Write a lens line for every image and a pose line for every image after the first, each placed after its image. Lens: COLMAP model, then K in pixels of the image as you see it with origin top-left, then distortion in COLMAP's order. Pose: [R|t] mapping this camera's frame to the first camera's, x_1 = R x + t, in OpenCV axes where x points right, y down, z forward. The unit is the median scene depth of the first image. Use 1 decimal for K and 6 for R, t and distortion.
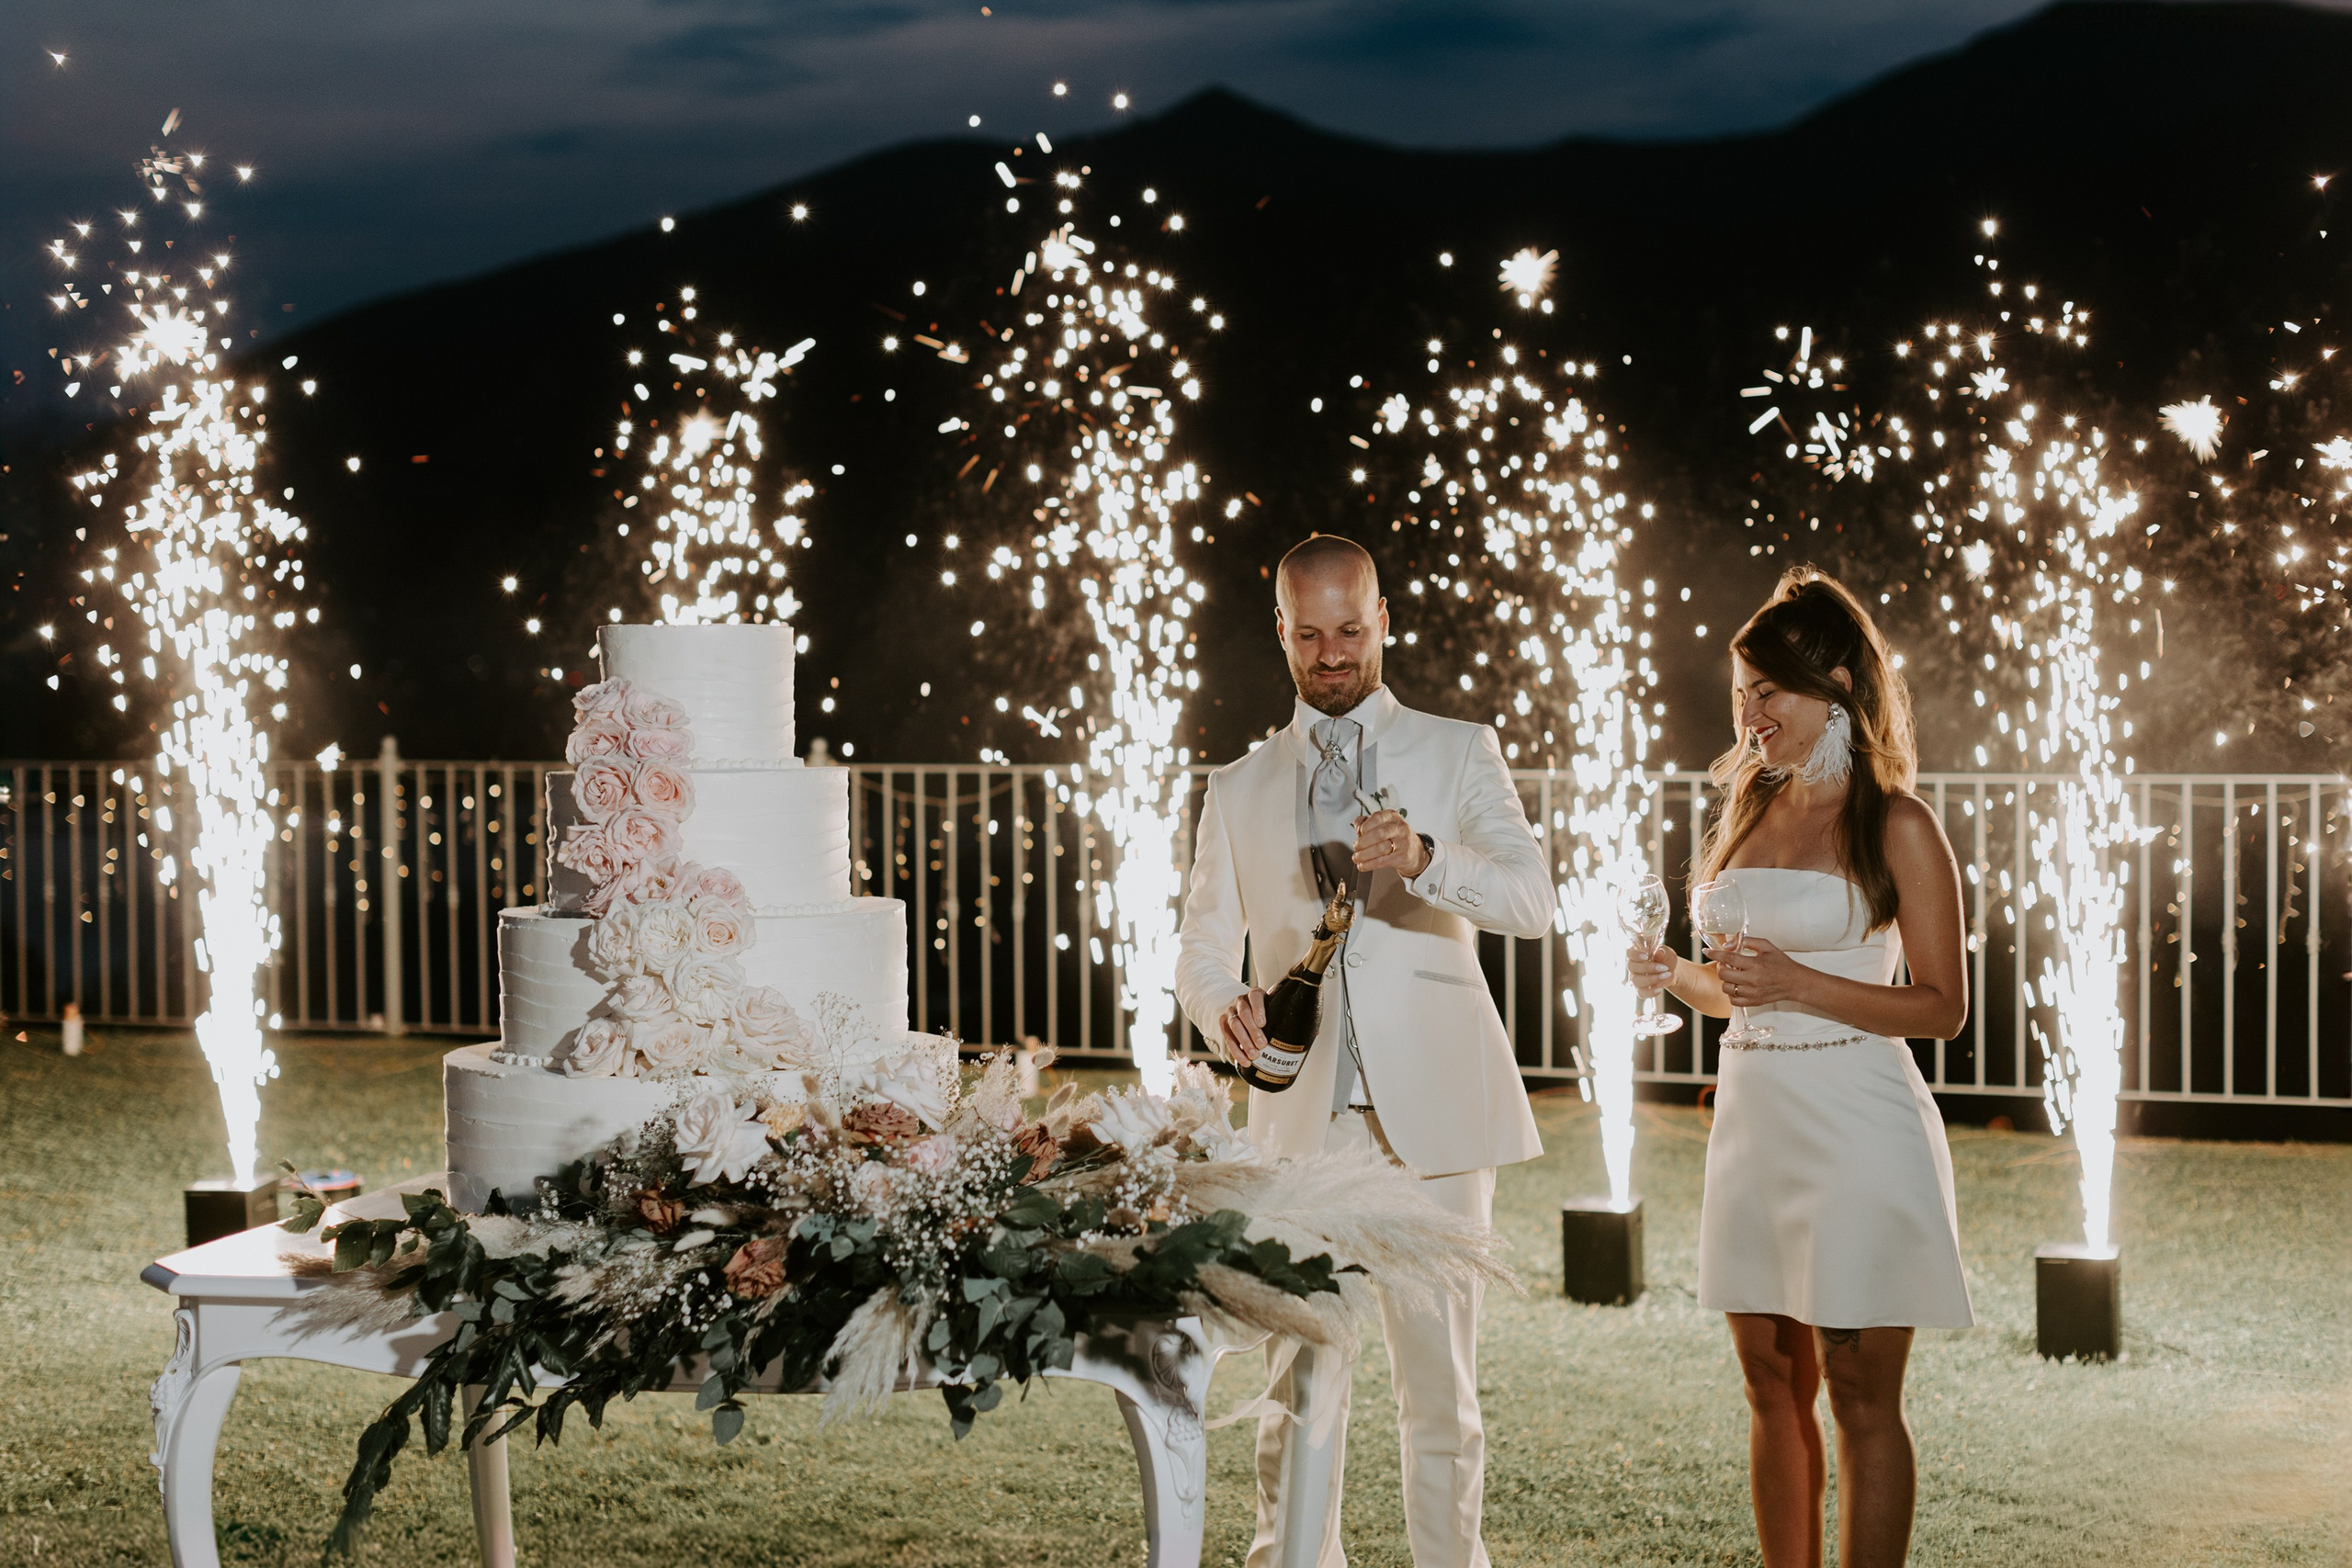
lens RADIAL K [[3292.1, 0, 1079.0], [0, 3292.1, 780.0], [0, 0, 1]] dist [-0.001059, 0.023732]
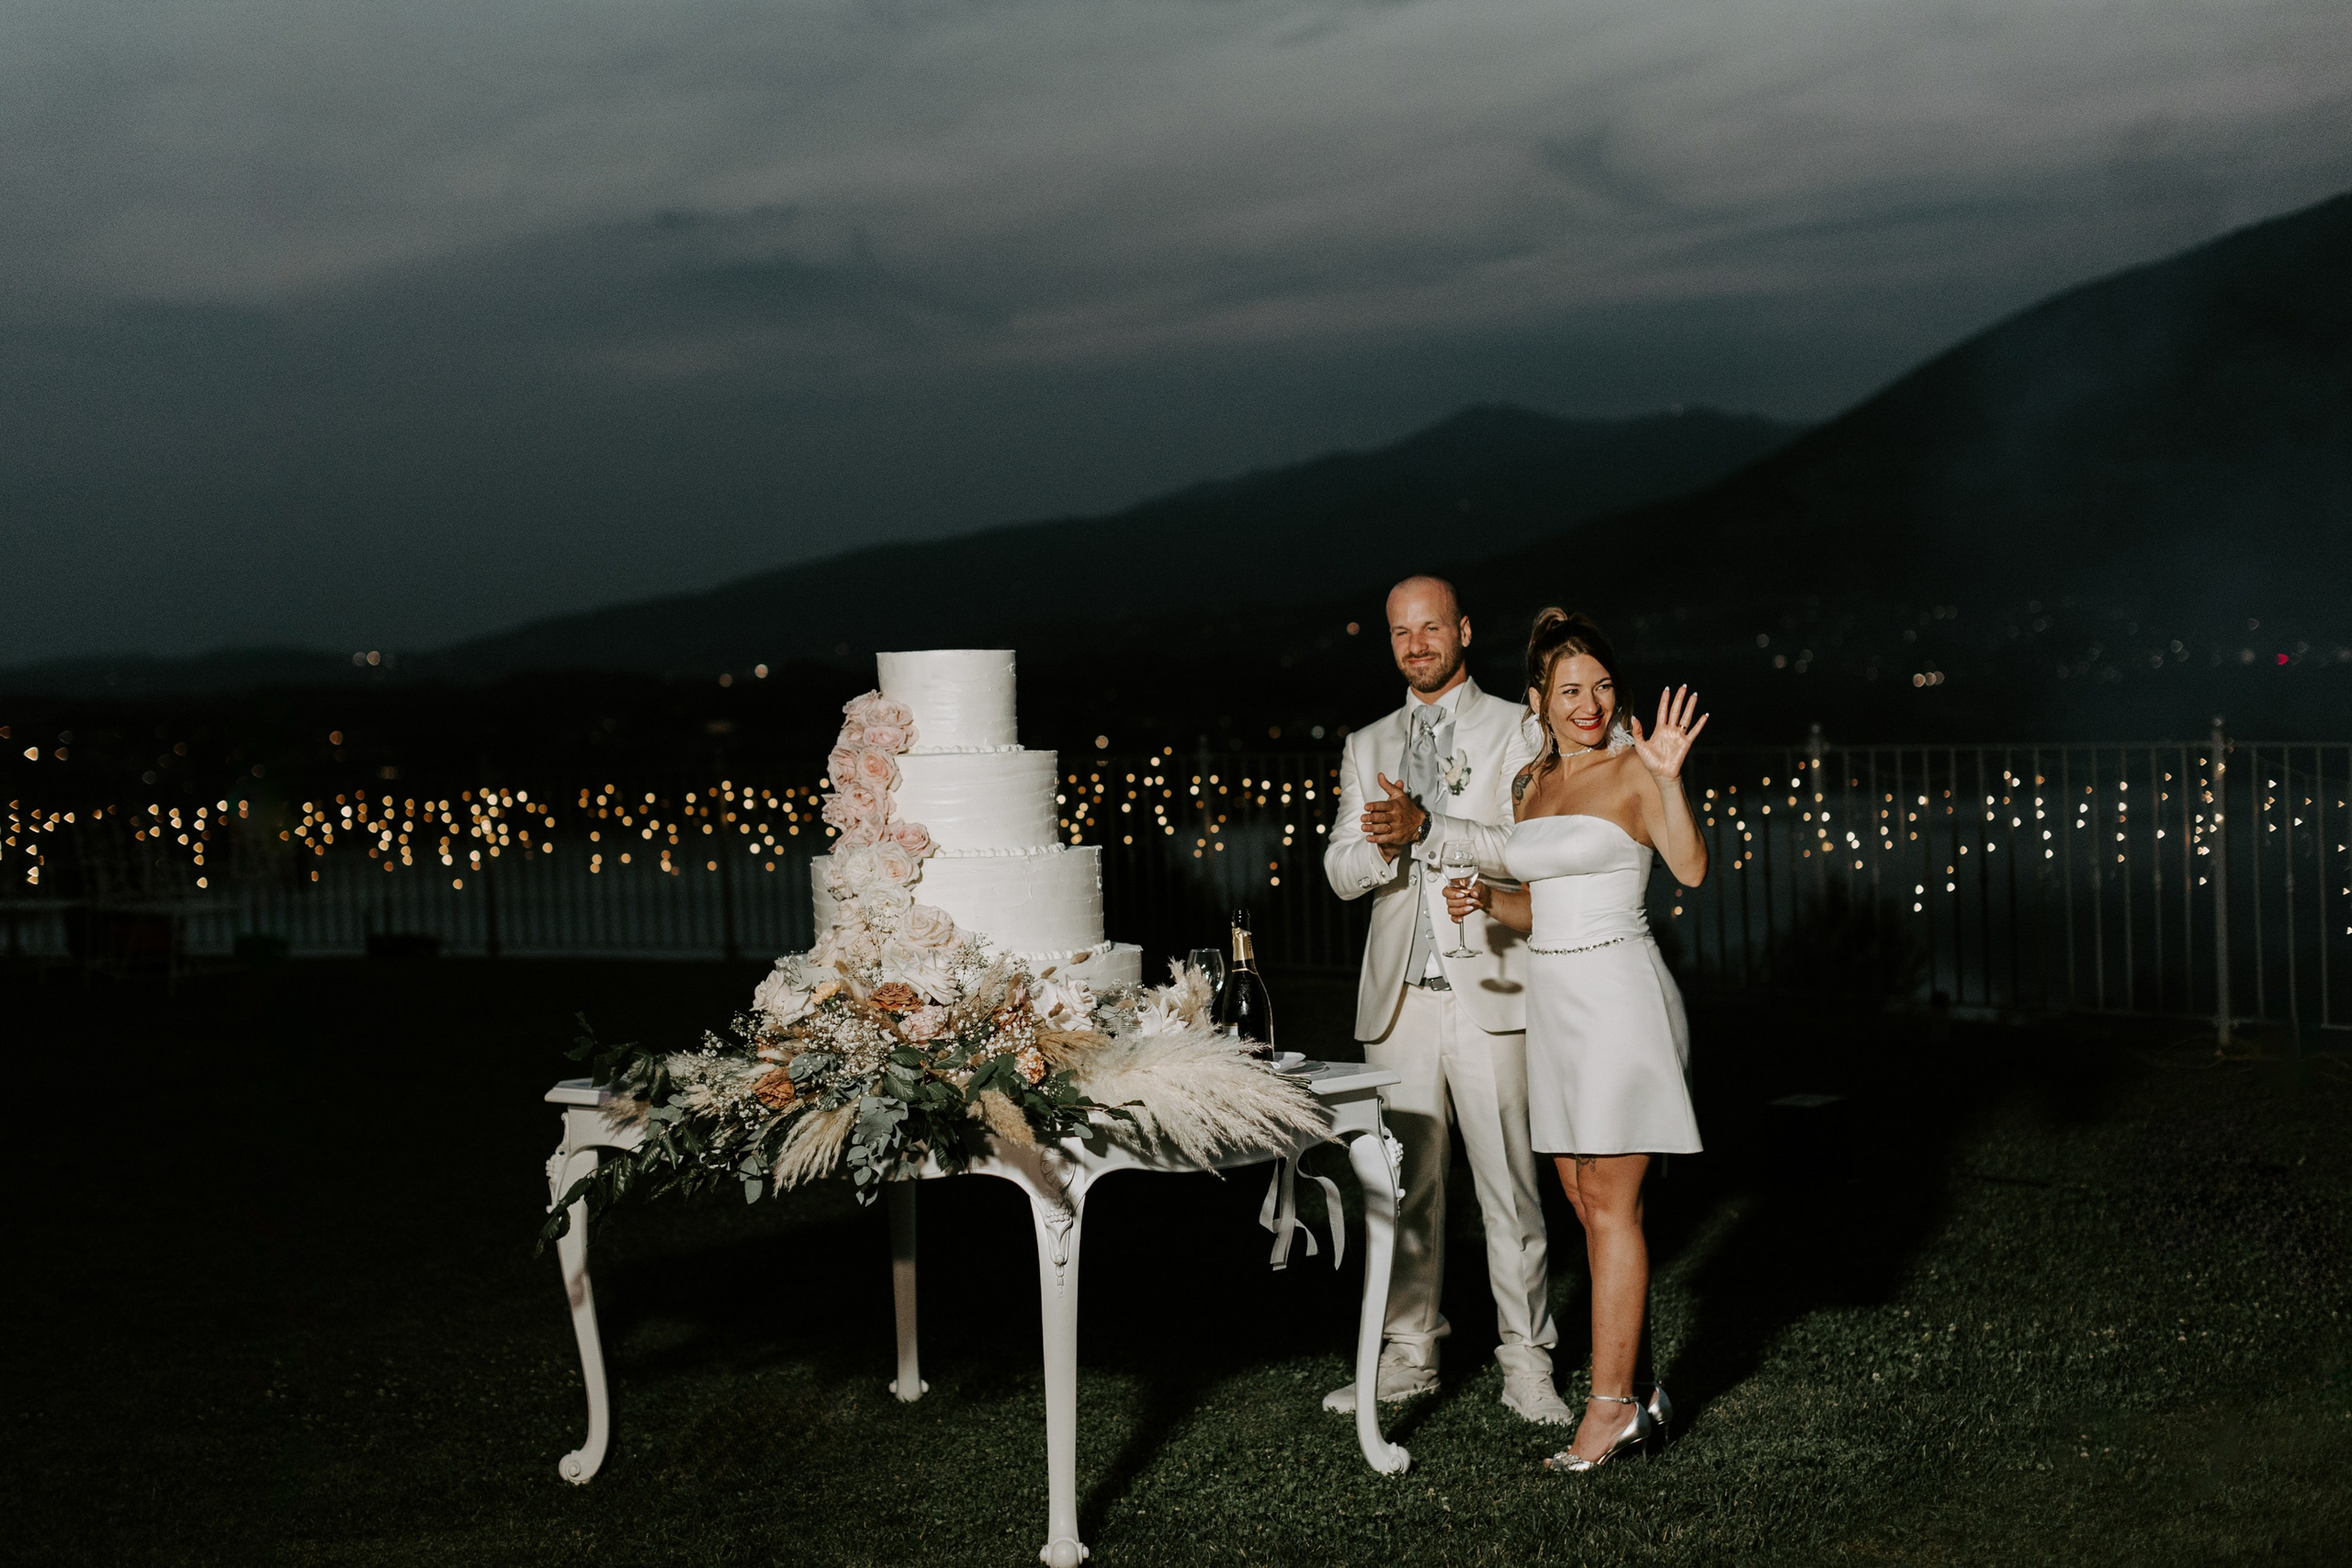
lens RADIAL K [[3374.2, 0, 1041.4], [0, 3374.2, 782.5], [0, 0, 1]] dist [0.012622, -0.032449]
pose [[0.848671, -0.015736, -0.528686, 0.767292], [0.017118, 0.999851, -0.002281, 0.014657], [0.528643, -0.007114, 0.848814, -0.220428]]
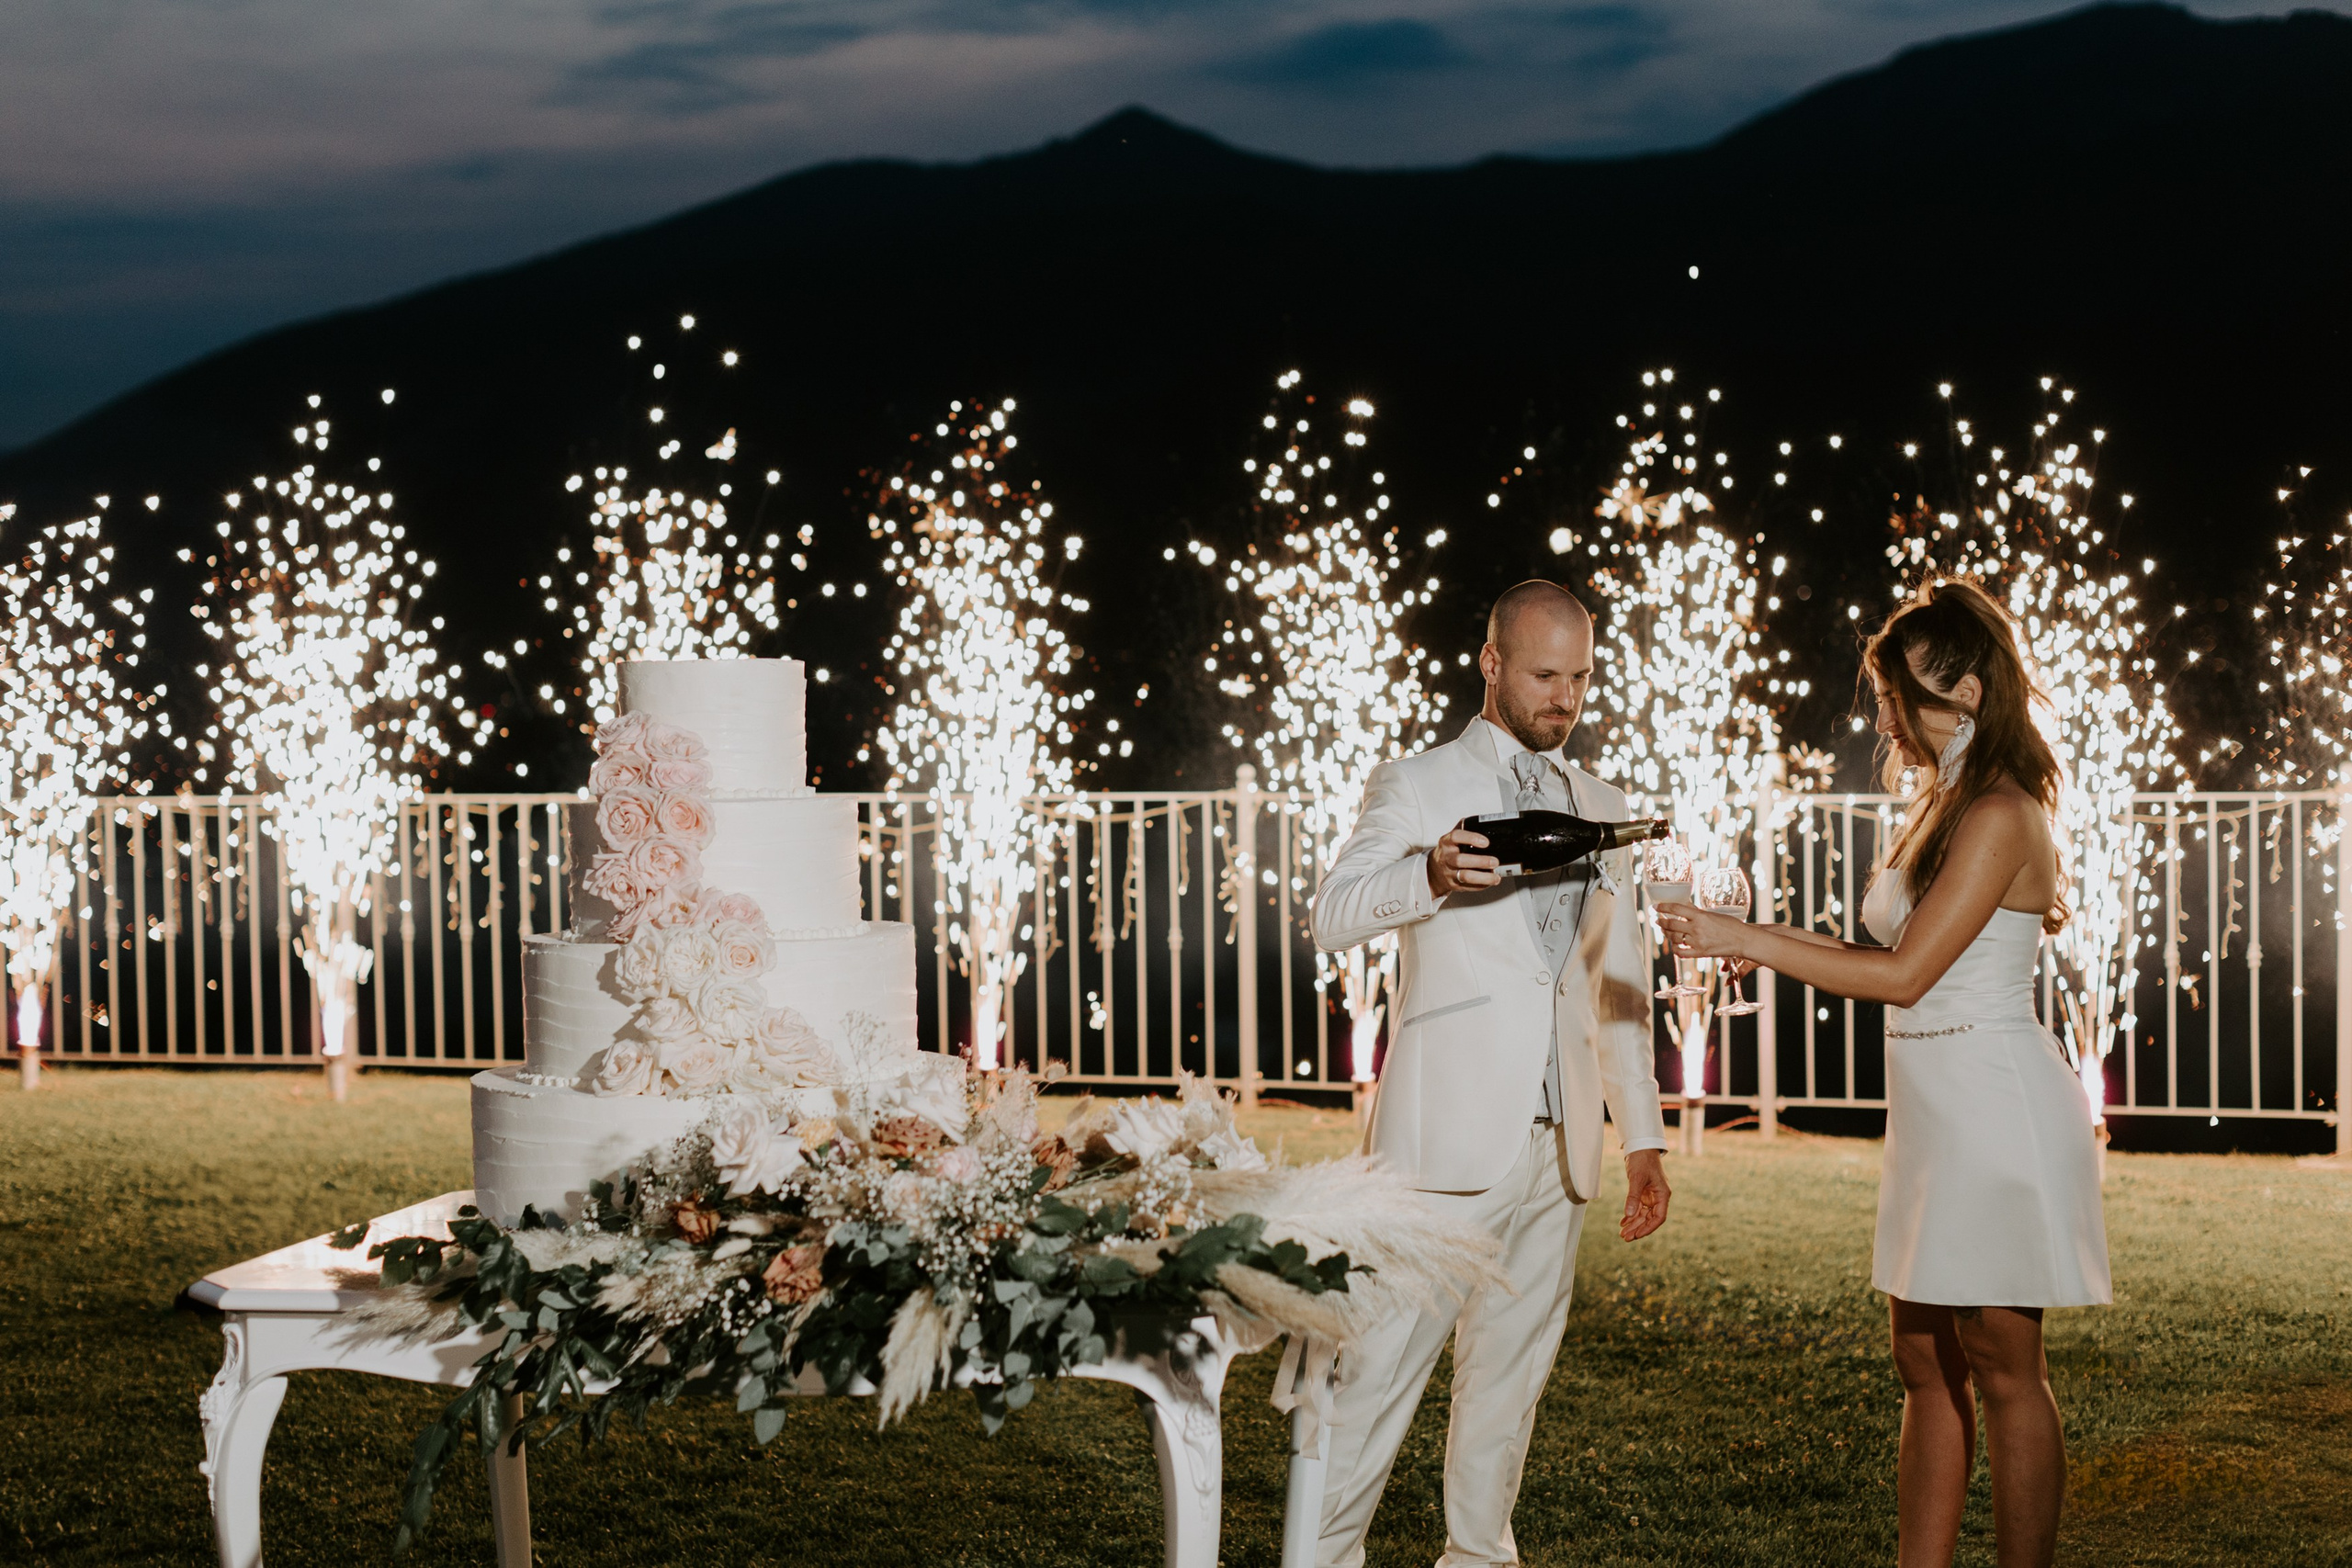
lens RADIAL K [[3374.2, 0, 1041.4], [0, 3374.2, 782.5], [0, 0, 1]] dist [0.012622, -0.032449]
pose [[0.999795, -0.008306, 0.018456, -0.036274], [0.008454, 0.999933, -0.007912, 0.000947], [-0.018389, 0.008066, 0.999798, -0.072701]]
